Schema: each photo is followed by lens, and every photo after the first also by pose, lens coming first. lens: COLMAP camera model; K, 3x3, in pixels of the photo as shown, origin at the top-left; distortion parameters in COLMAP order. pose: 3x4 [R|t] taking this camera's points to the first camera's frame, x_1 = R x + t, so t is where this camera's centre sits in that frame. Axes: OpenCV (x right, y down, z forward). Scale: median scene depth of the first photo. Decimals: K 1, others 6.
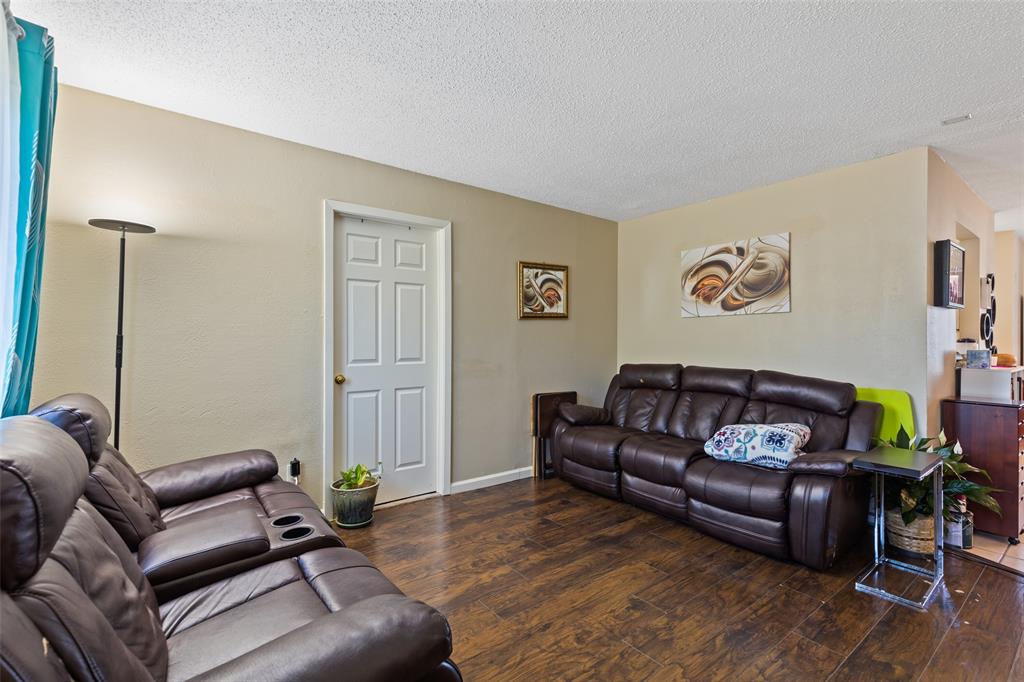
lens RADIAL K [[465.1, 0, 507.4], [0, 465.1, 340.0], [0, 0, 1]] dist [0.011810, -0.001356]
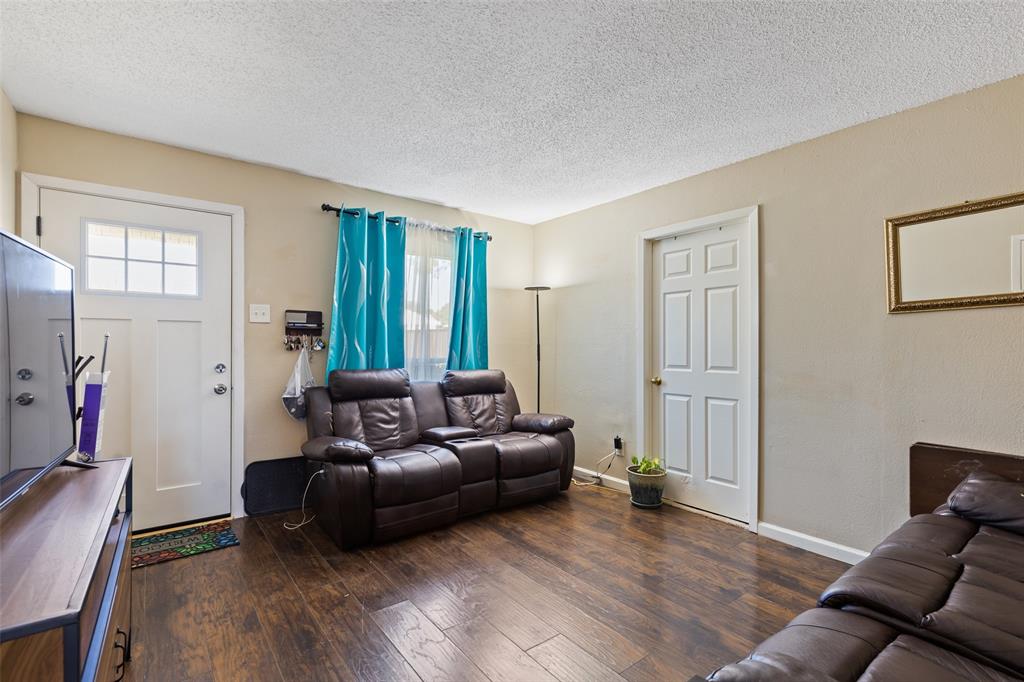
lens RADIAL K [[465.1, 0, 507.3], [0, 465.1, 344.0], [0, 0, 1]] dist [0.011810, -0.001356]
pose [[-0.000712, -0.009708, -0.999953, 0.765193], [-0.005570, 0.999937, -0.009704, 0.005176], [0.999984, 0.005563, -0.000766, 0.596198]]
